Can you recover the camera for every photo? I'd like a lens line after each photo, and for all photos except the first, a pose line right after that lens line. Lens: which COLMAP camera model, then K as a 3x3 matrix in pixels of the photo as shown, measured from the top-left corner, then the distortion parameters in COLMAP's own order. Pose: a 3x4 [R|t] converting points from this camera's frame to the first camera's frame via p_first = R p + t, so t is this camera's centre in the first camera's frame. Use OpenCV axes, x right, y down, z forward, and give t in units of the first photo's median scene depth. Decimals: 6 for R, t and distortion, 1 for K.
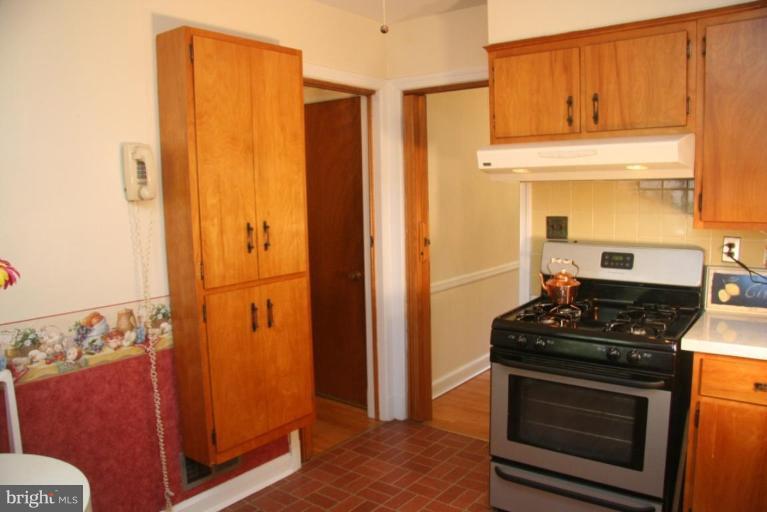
lens RADIAL K [[612.5, 0, 388.1], [0, 612.5, 260.7], [0, 0, 1]] dist [-0.088321, 0.017984]
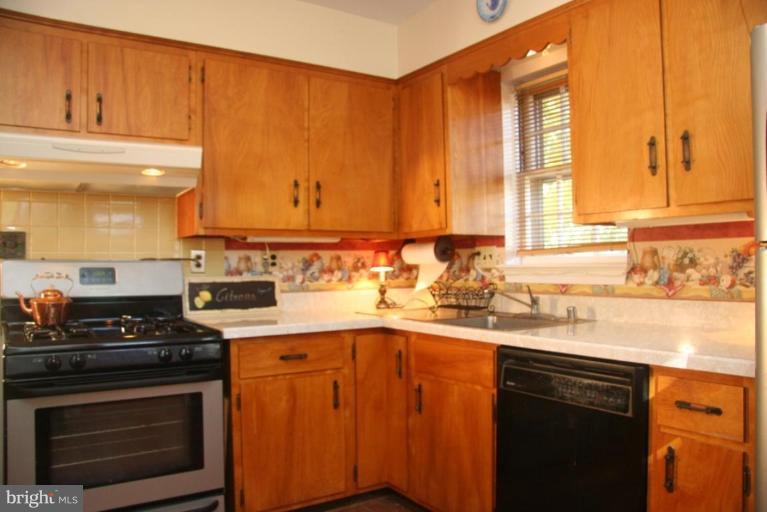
lens RADIAL K [[612.5, 0, 383.6], [0, 612.5, 252.6], [0, 0, 1]] dist [-0.088321, 0.017984]
pose [[0.348256, 0.040673, 0.936517, -0.869074], [0.116084, 0.989497, -0.086142, 0.243010], [-0.930184, 0.138714, 0.339877, 0.678539]]
